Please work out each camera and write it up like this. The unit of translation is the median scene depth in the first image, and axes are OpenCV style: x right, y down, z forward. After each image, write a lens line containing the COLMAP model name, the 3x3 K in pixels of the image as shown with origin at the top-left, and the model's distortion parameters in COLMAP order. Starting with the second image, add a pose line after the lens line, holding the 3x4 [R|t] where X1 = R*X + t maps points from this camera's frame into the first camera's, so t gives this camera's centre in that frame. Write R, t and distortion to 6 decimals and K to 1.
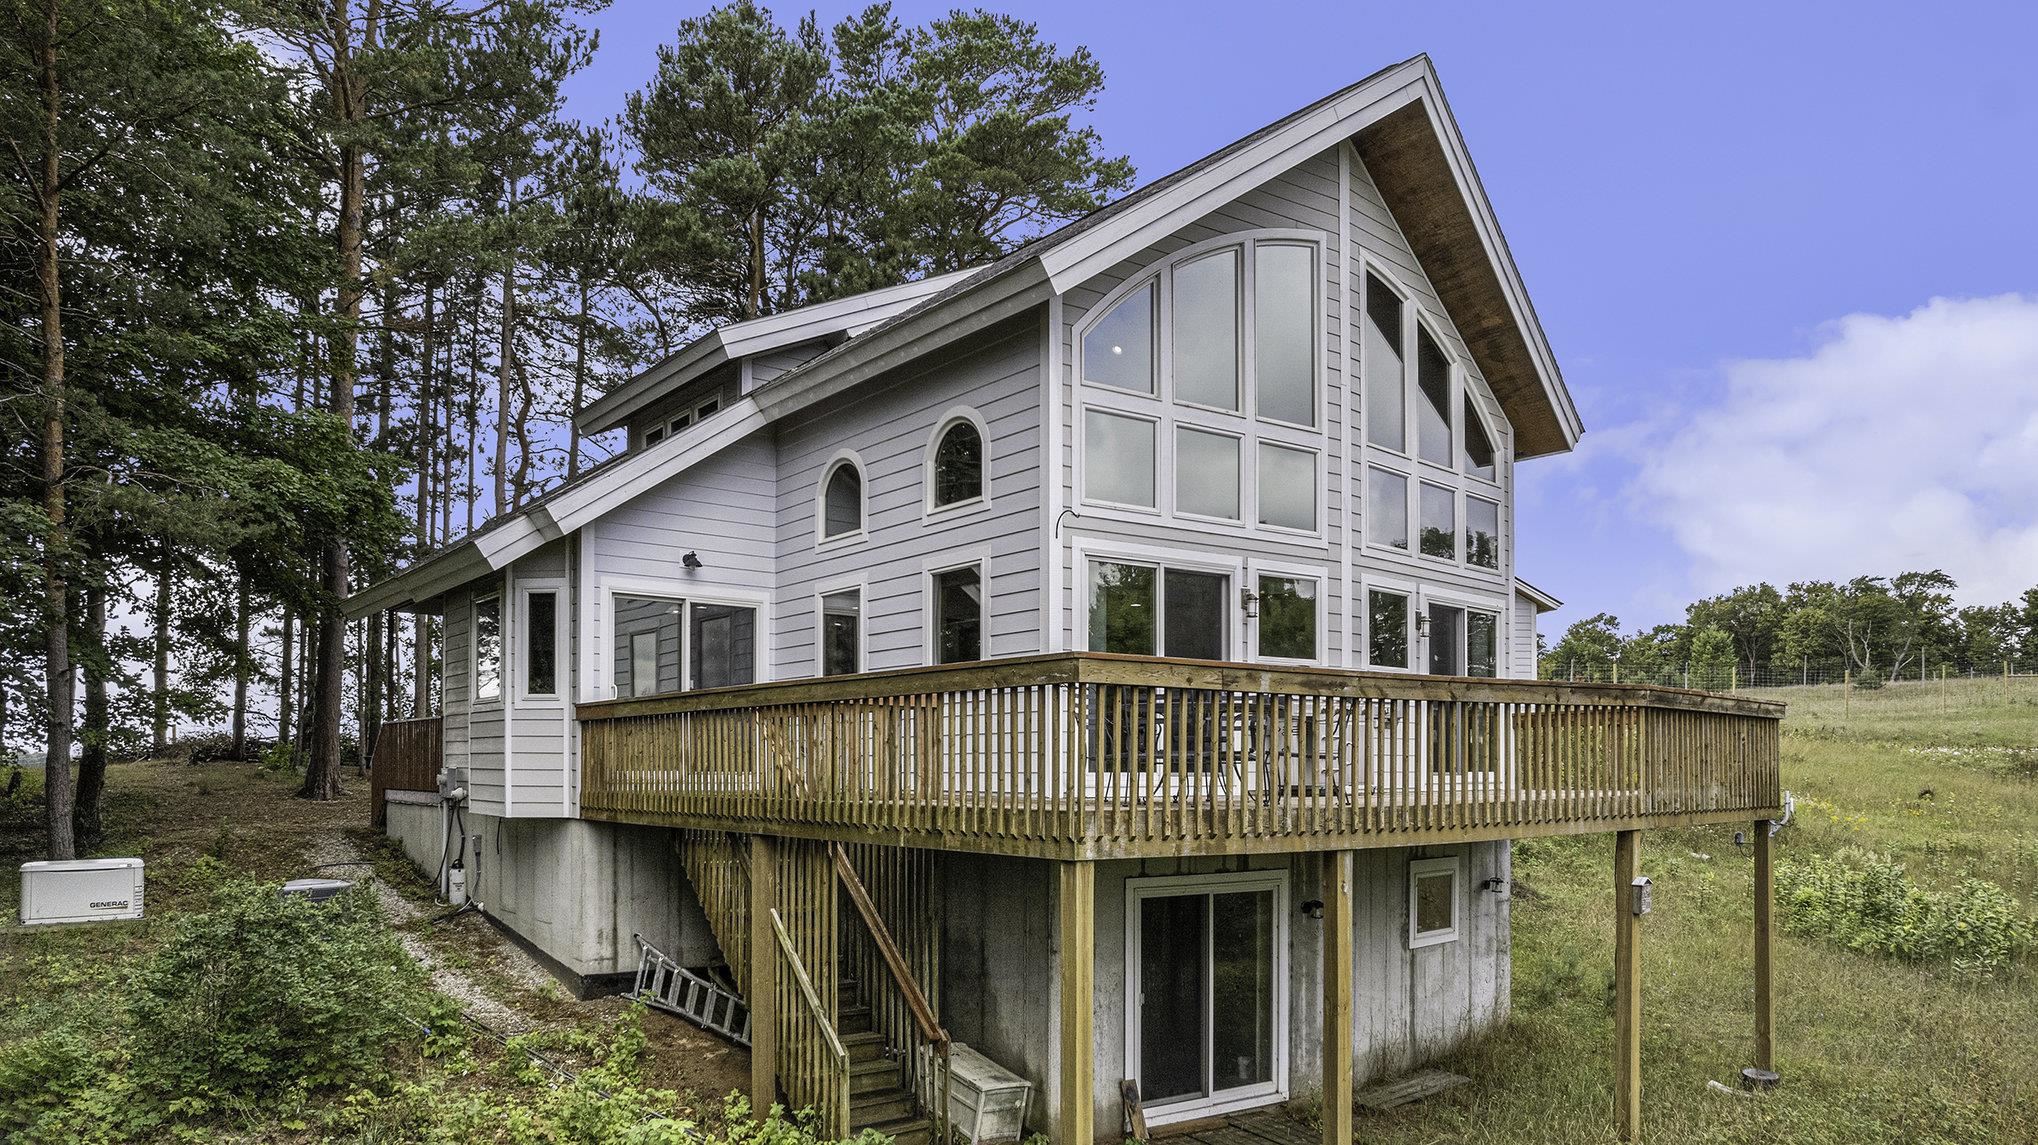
lens RADIAL K [[1309.4, 0, 1023.0], [0, 1309.4, 755.8], [0, 0, 1]] dist [-0.074596, 0.070182]
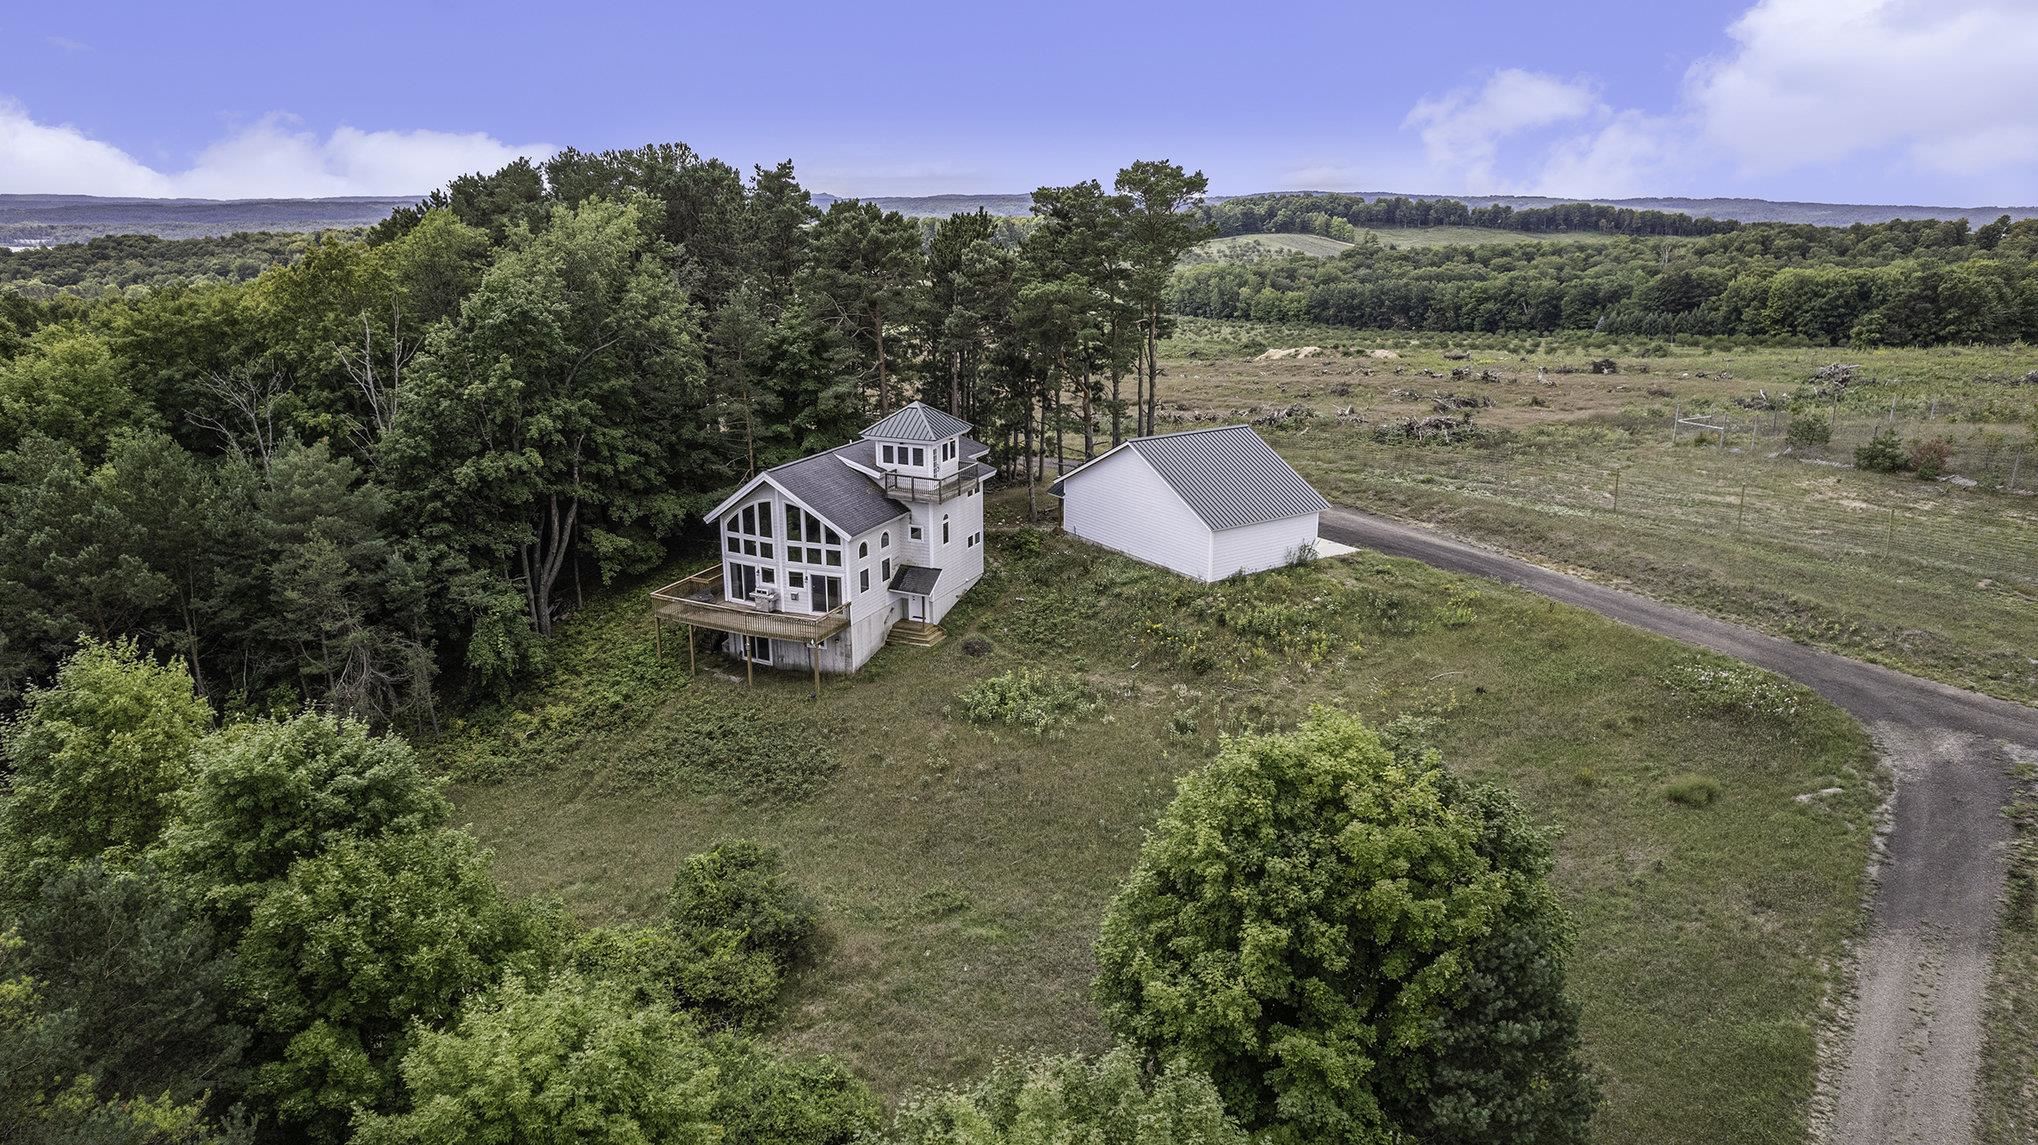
lens RADIAL K [[1297.4, 0, 1024.7], [0, 1297.4, 571.7], [0, 0, 1]] dist [-0.075732, 0.068111]
pose [[0.467729, 0.253650, -0.846694, 4.730204], [0.004273, 0.957278, 0.289139, -1.508796], [0.883861, -0.138856, 0.446663, -0.332196]]
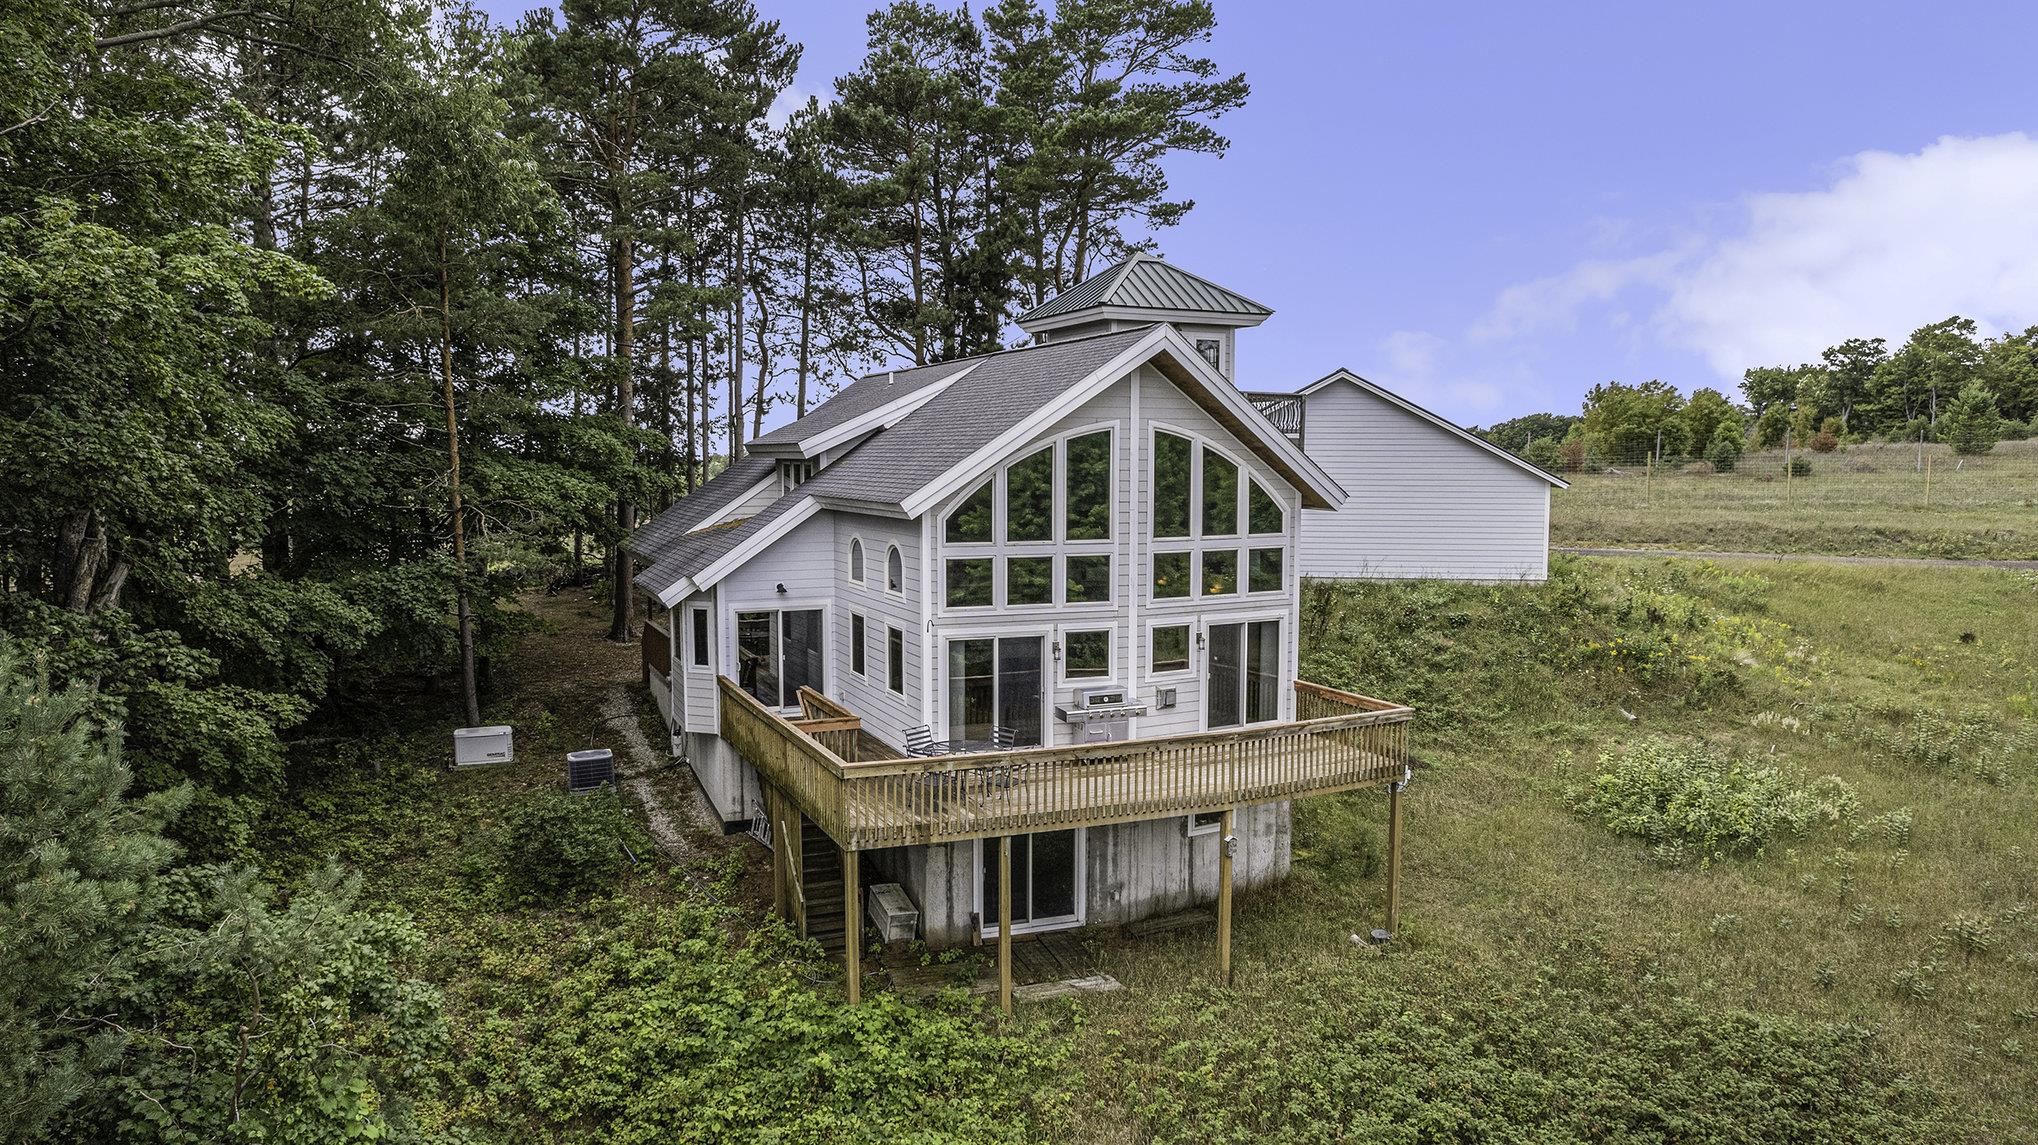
lens RADIAL K [[1297.4, 0, 1024.7], [0, 1297.4, 571.7], [0, 0, 1]] dist [-0.075732, 0.068111]
pose [[0.971491, 0.022182, -0.236038, 0.510422], [0.001043, 0.995204, 0.097820, -0.371688], [0.237076, -0.095277, 0.966808, -0.644914]]
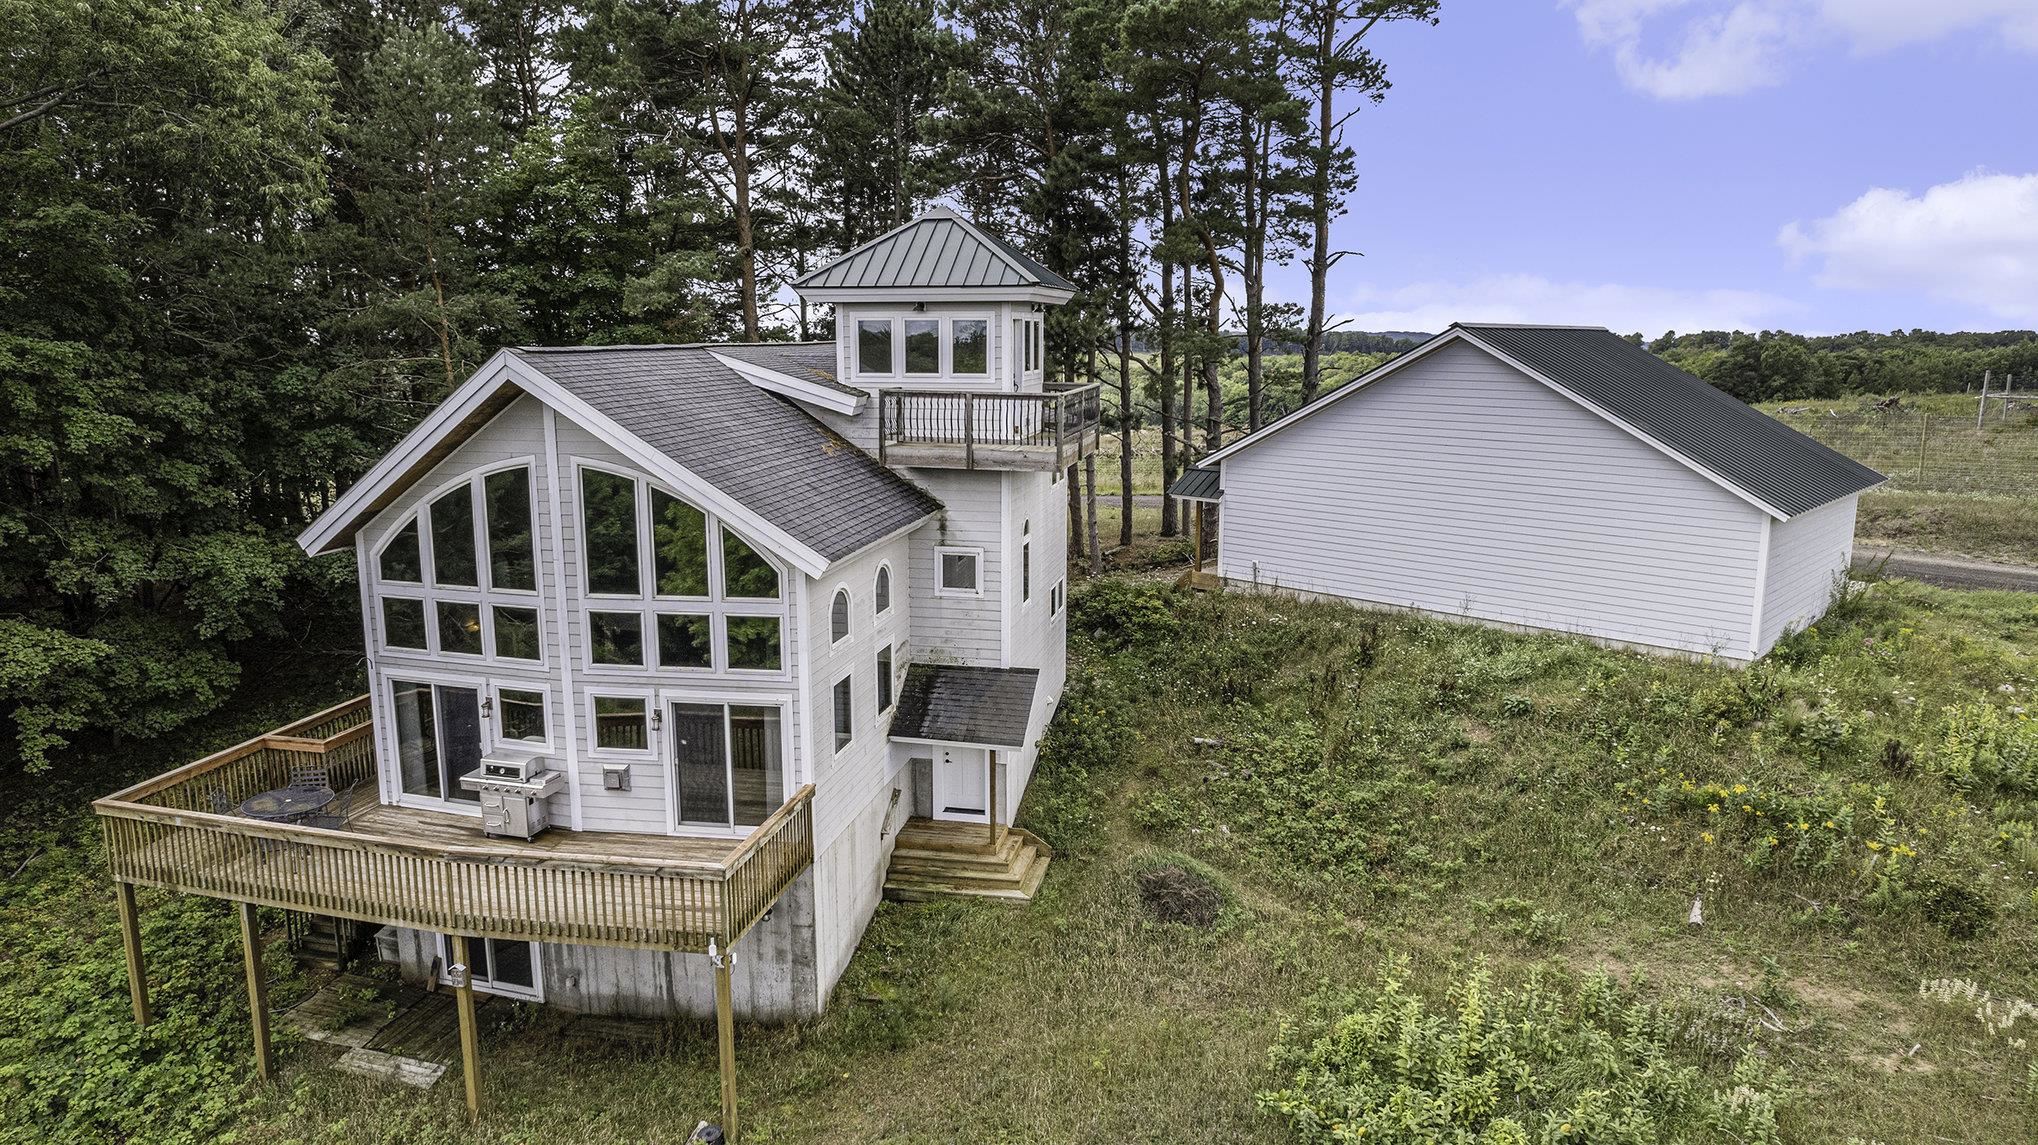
lens RADIAL K [[1297.4, 0, 1024.7], [0, 1297.4, 571.7], [0, 0, 1]] dist [-0.075732, 0.068111]
pose [[0.643017, 0.144395, -0.752116, 1.651848], [0.002333, 0.981691, 0.190464, -0.543908], [0.765848, -0.124227, 0.630908, 0.507985]]
